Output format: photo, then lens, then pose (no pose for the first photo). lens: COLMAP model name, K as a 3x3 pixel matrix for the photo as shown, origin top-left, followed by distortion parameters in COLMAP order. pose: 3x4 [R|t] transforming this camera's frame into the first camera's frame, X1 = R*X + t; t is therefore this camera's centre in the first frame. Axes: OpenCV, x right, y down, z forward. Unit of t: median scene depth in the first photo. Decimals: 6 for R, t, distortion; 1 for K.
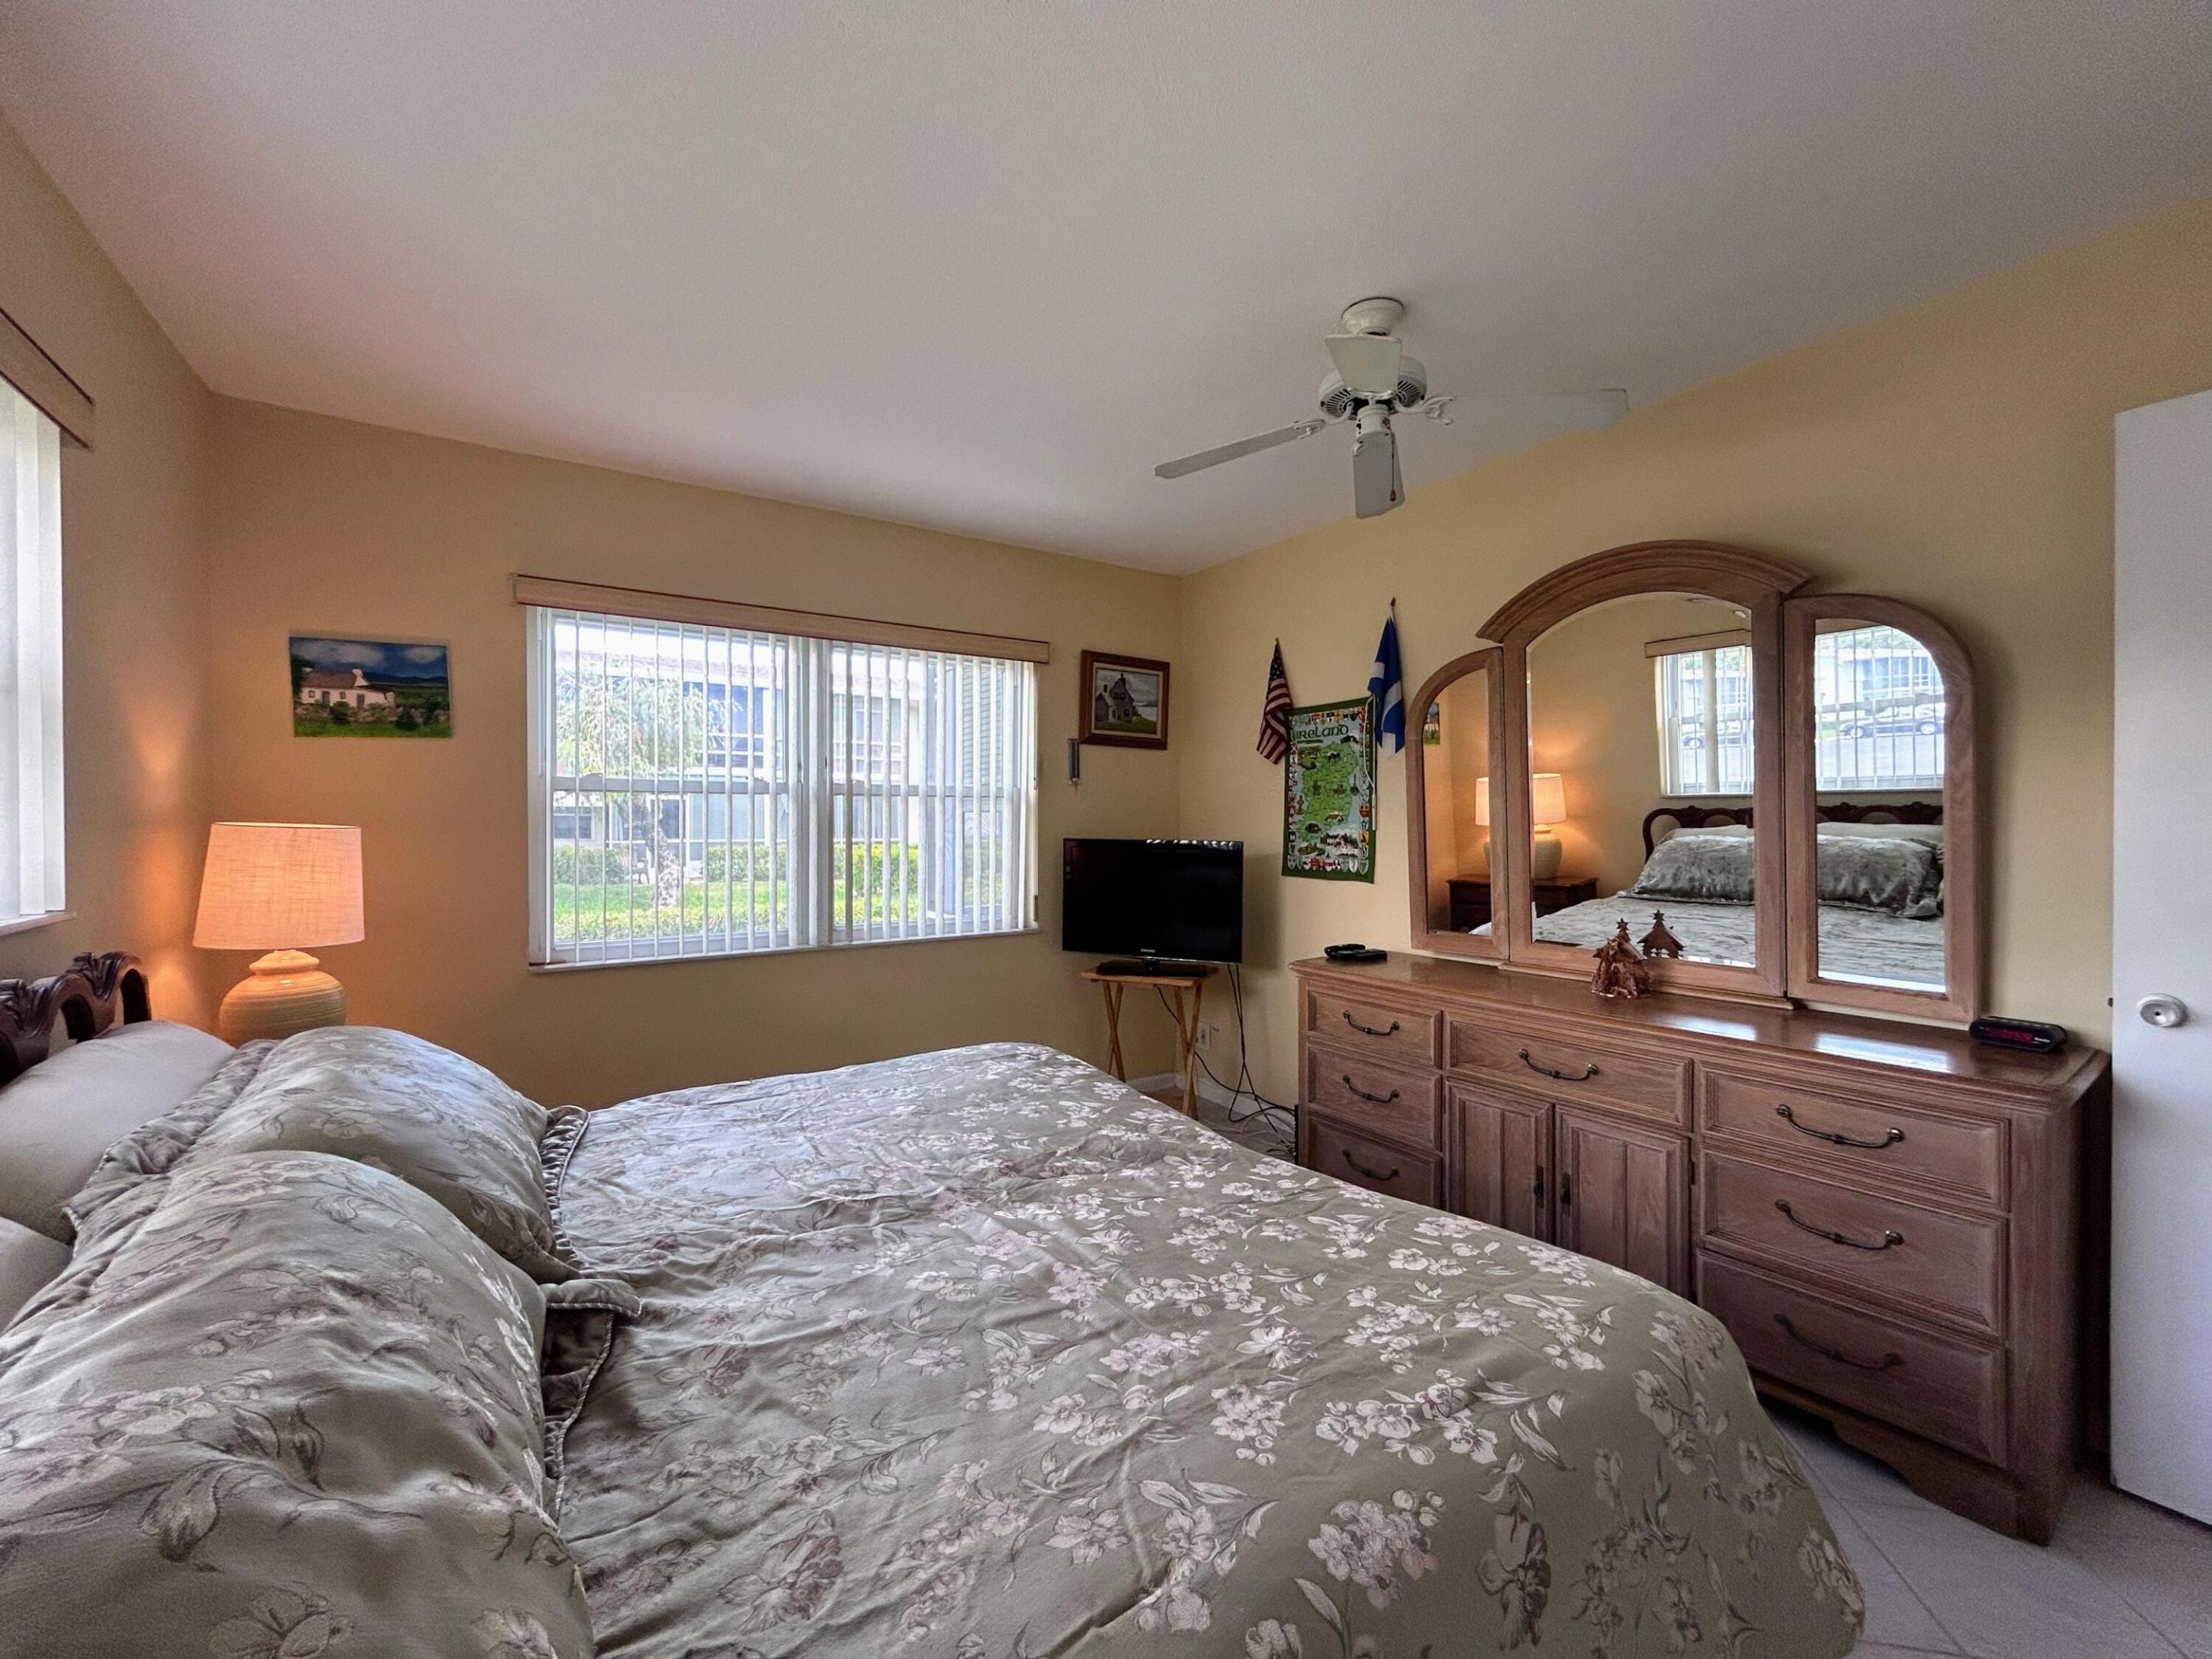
lens RADIAL K [[895.5, 0, 1099.9], [0, 895.5, 822.4], [0, 0, 1]] dist [-0.002835, 0.001450]
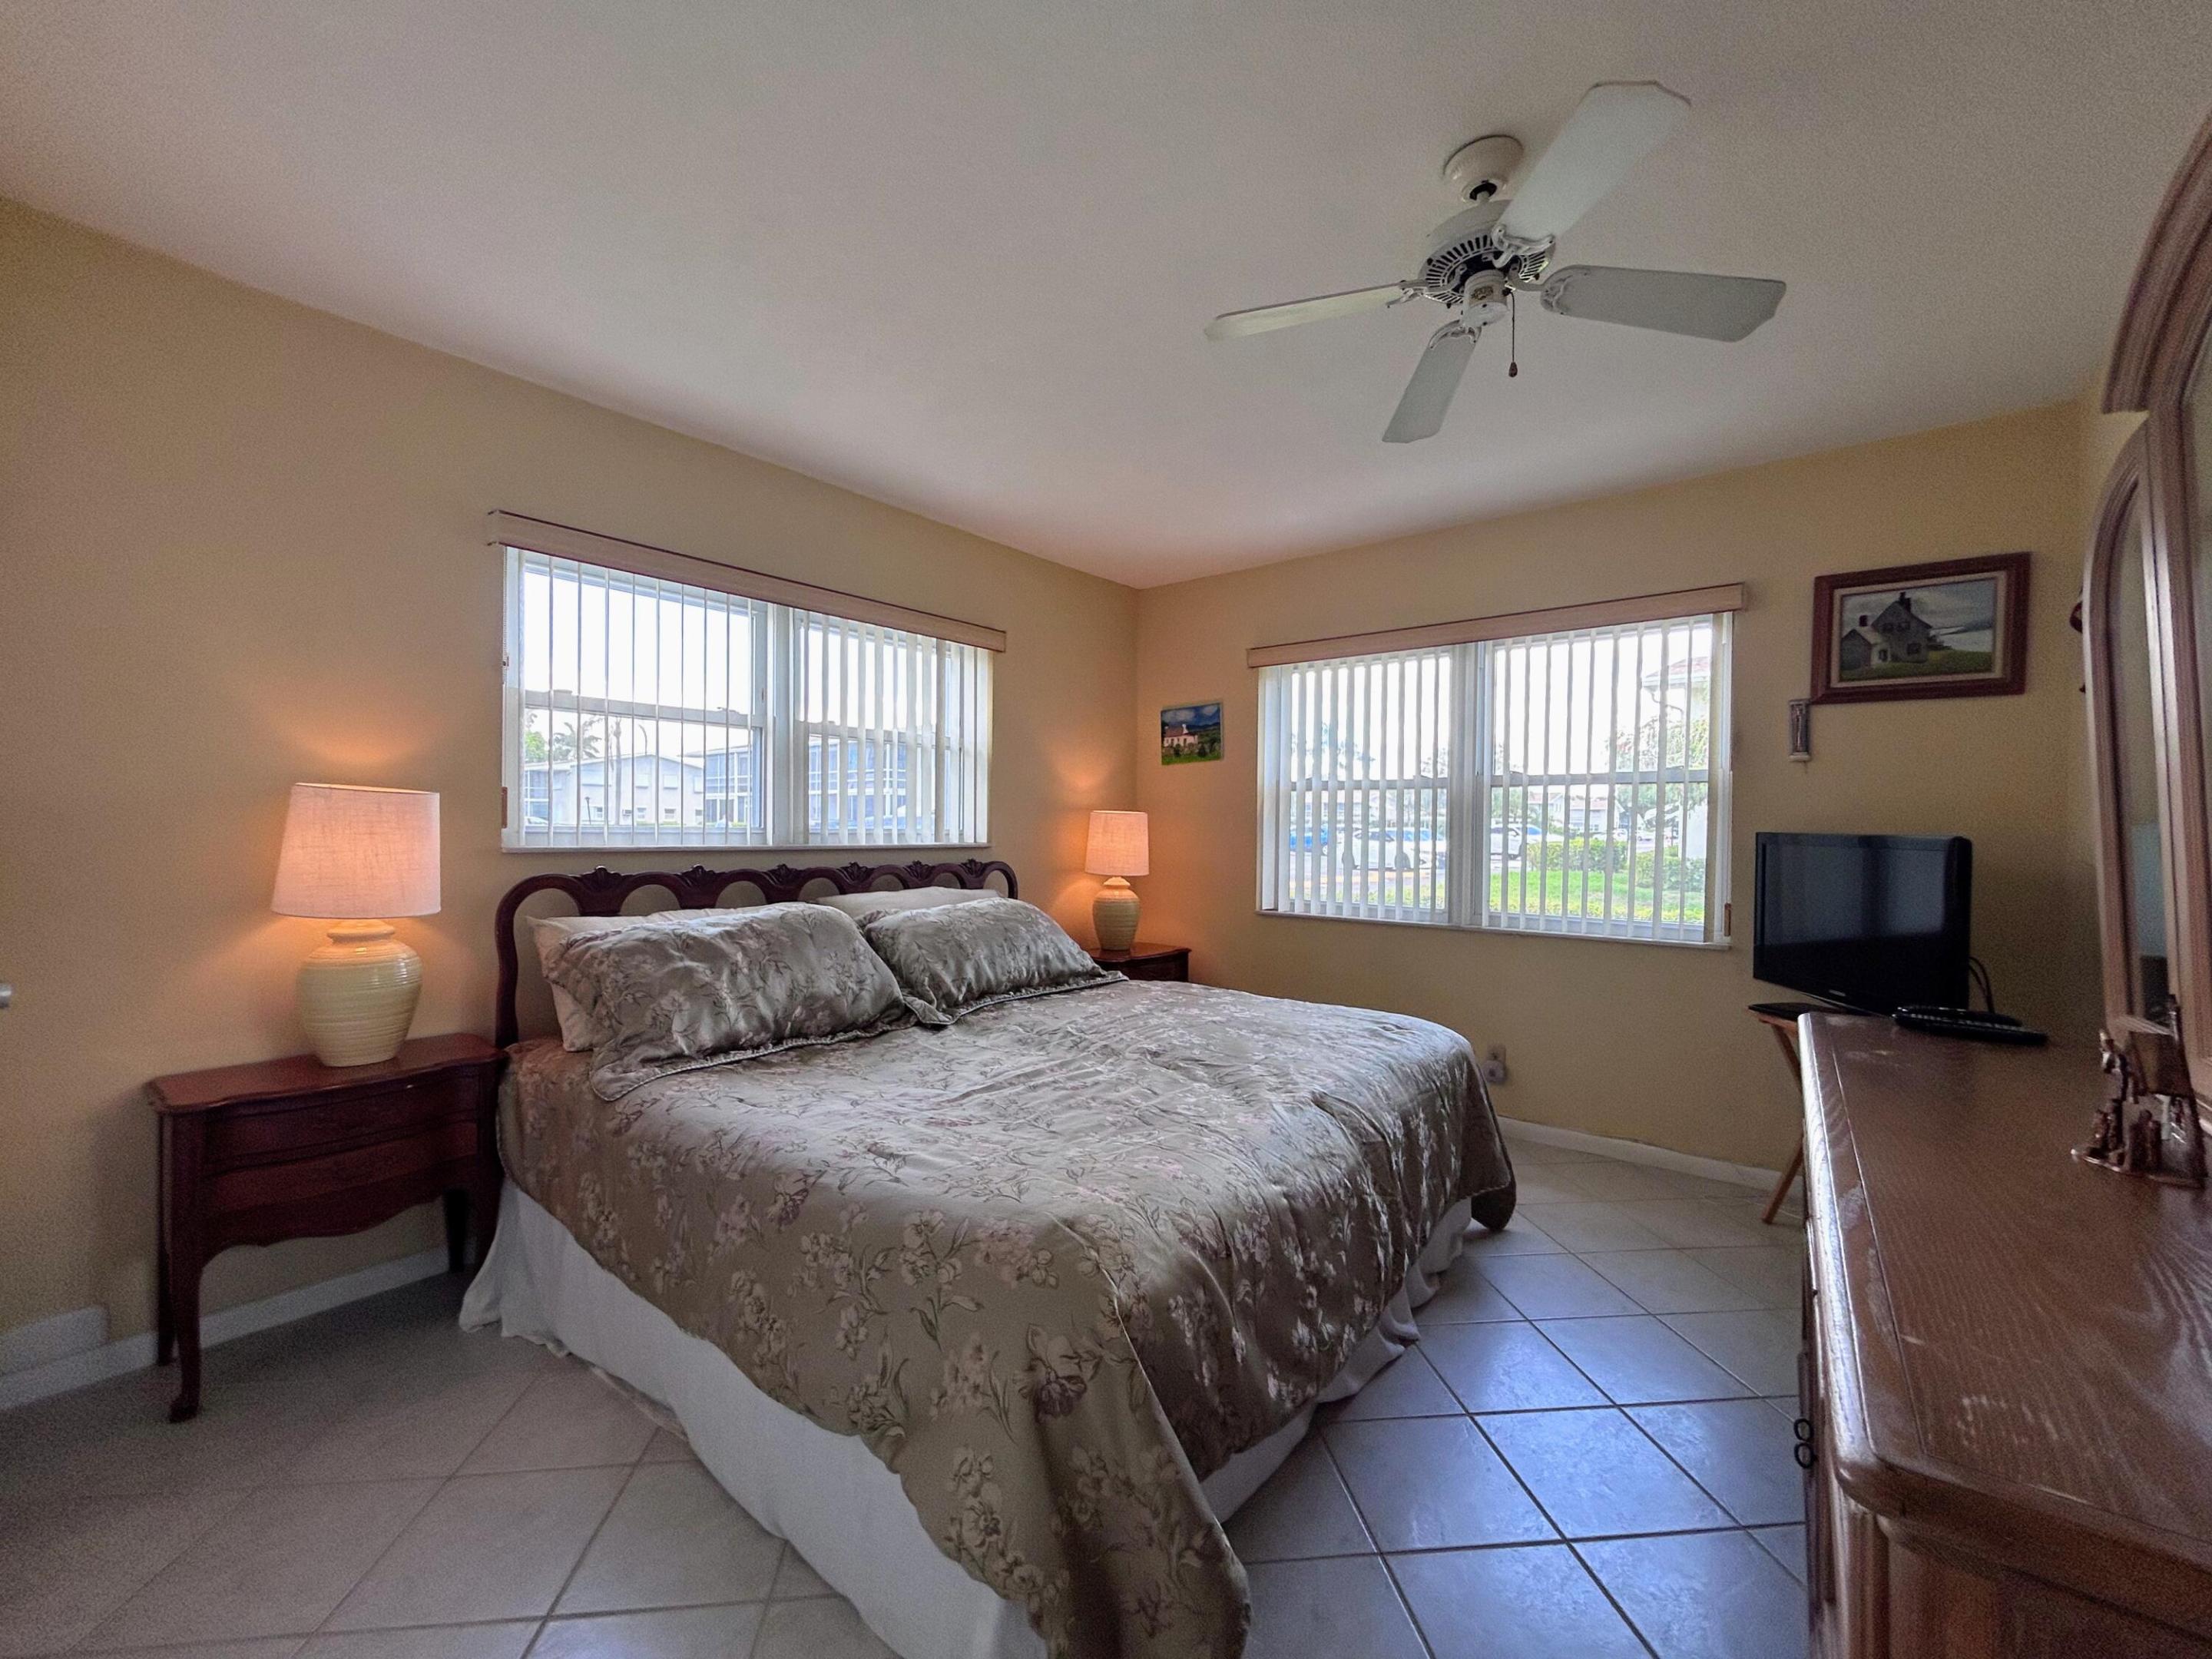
lens RADIAL K [[895.5, 0, 1120.8], [0, 895.5, 834.5], [0, 0, 1]] dist [-0.002835, 0.001450]
pose [[0.292179, 0.012847, -0.956277, 0.735830], [-0.011144, 0.999888, 0.010028, 0.025257], [0.956299, 0.007727, 0.292290, 0.342559]]
